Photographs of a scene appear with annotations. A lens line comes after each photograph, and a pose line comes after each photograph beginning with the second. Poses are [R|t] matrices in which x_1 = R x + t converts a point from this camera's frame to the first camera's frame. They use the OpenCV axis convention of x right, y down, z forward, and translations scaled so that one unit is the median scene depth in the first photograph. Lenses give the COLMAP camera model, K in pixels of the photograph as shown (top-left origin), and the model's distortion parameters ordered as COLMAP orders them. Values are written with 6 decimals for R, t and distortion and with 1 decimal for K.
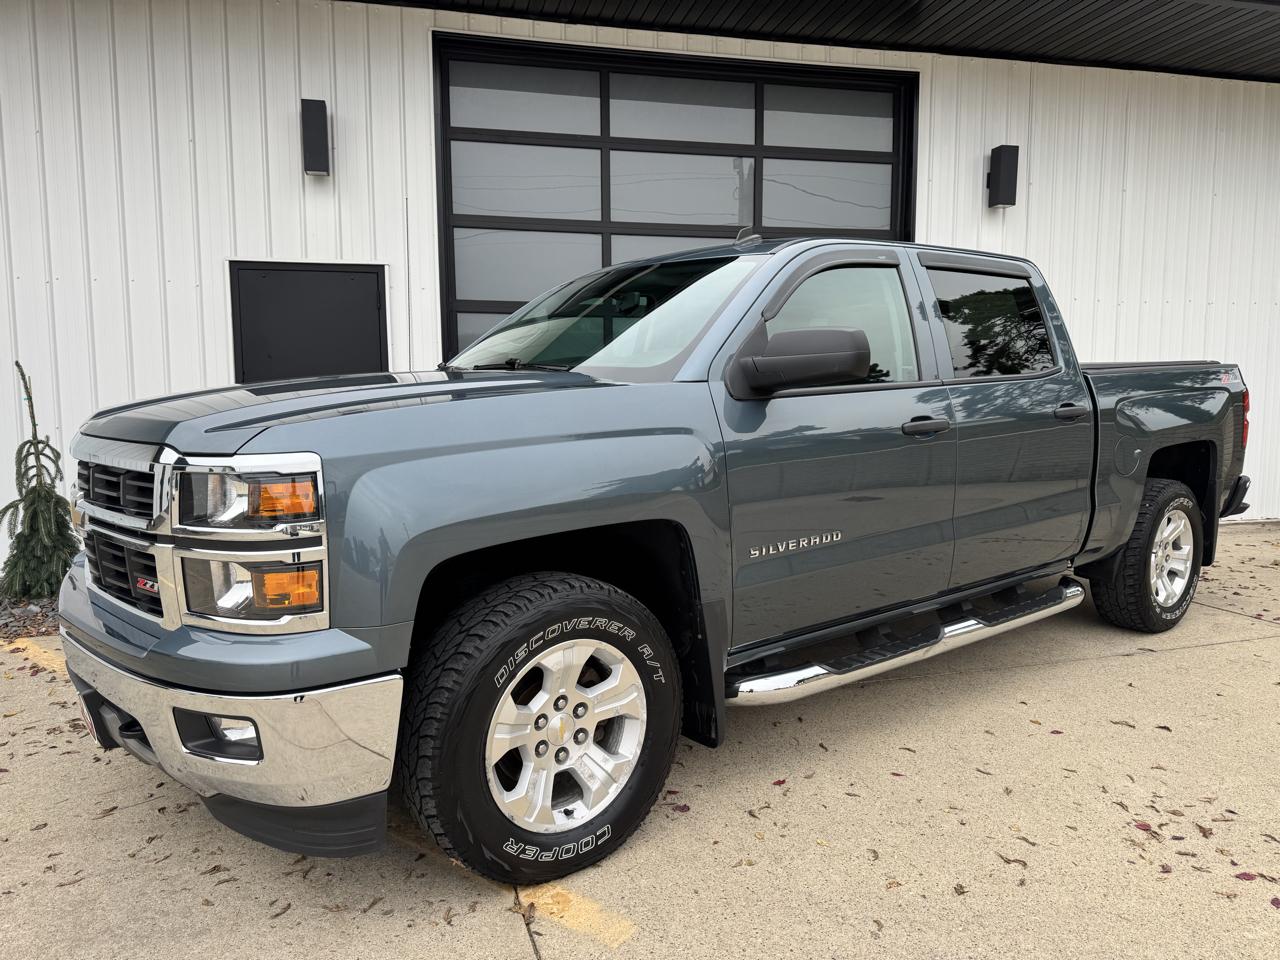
lens RADIAL K [[903.0, 0, 644.1], [0, 903.0, 475.4], [0, 0, 1]] dist [0.022129, -0.027997]
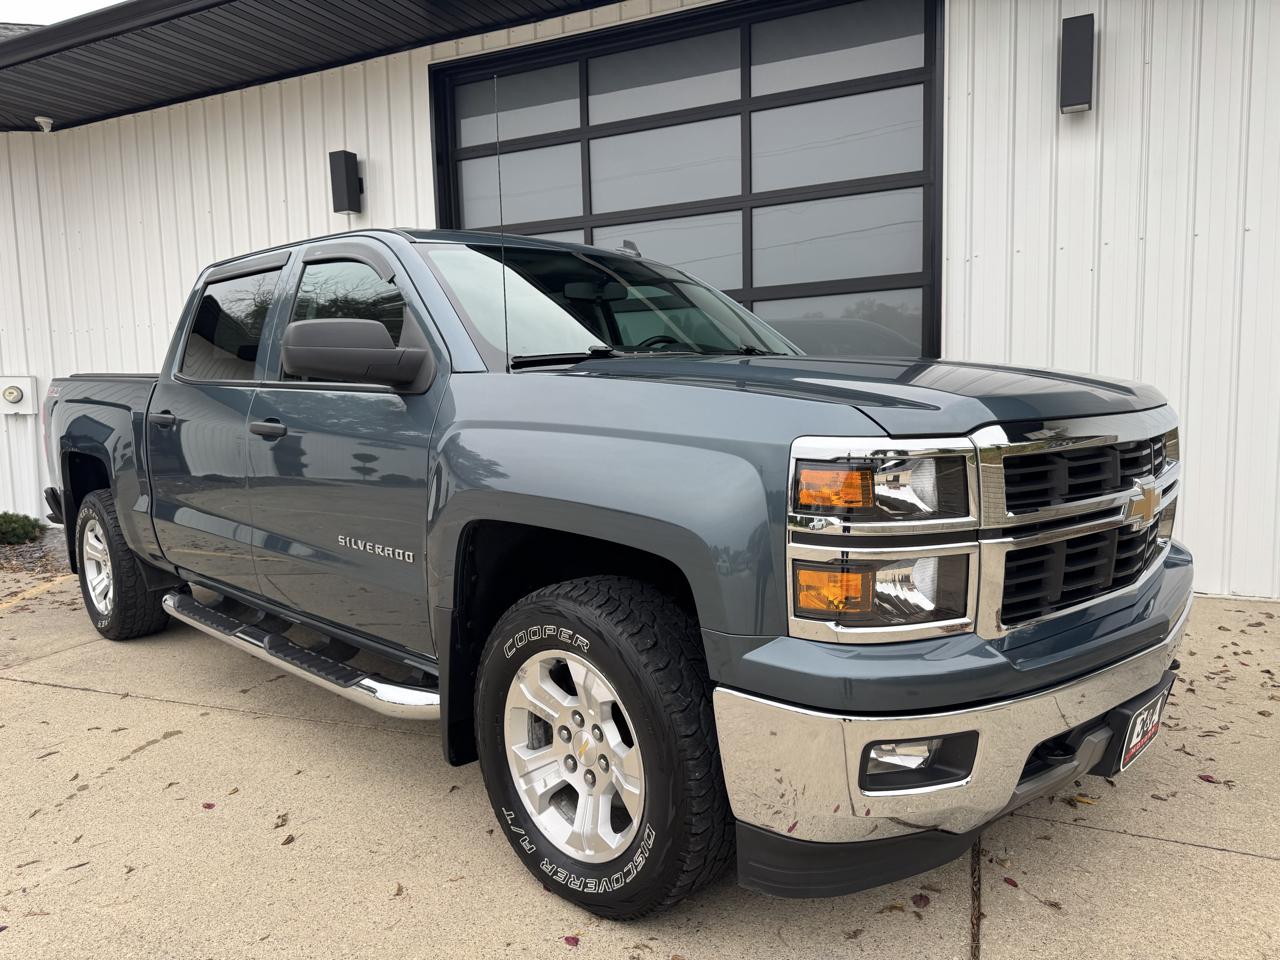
lens RADIAL K [[907.0, 0, 643.0], [0, 907.0, 480.0], [0, 0, 1]] dist [0.005877, -0.009565]
pose [[0.782315, 0.041204, -0.621519, 0.672451], [-0.036972, 0.999122, 0.019700, -0.024077], [0.621785, 0.007568, 0.783152, 0.313982]]
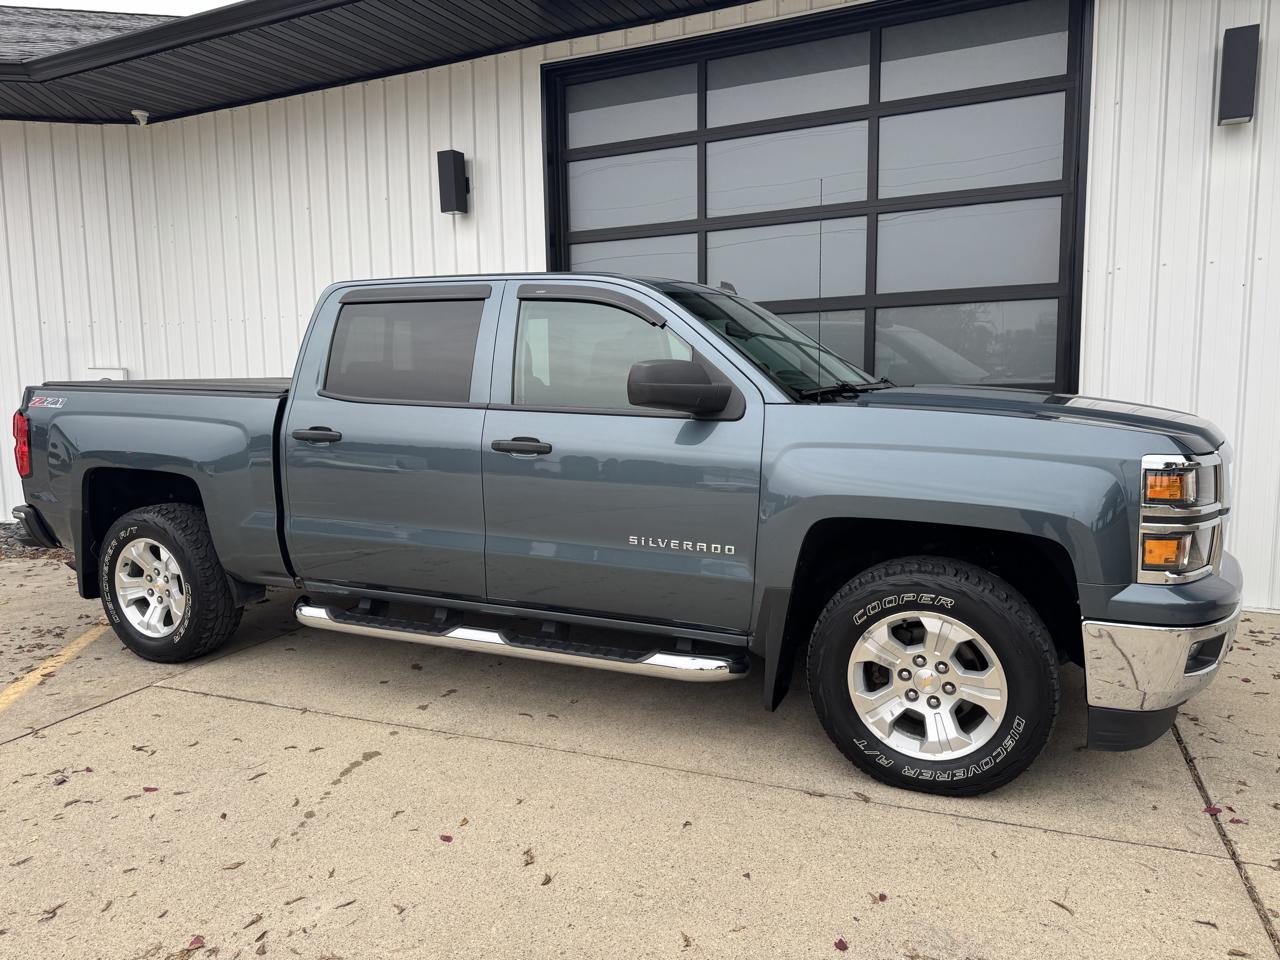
lens RADIAL K [[903.0, 0, 644.1], [0, 903.0, 475.4], [0, 0, 1]] dist [0.022129, -0.027997]
pose [[0.769707, 0.060706, -0.635504, 0.583873], [-0.049766, 0.998145, 0.035072, -0.045965], [0.636454, 0.004631, 0.771300, 0.249776]]
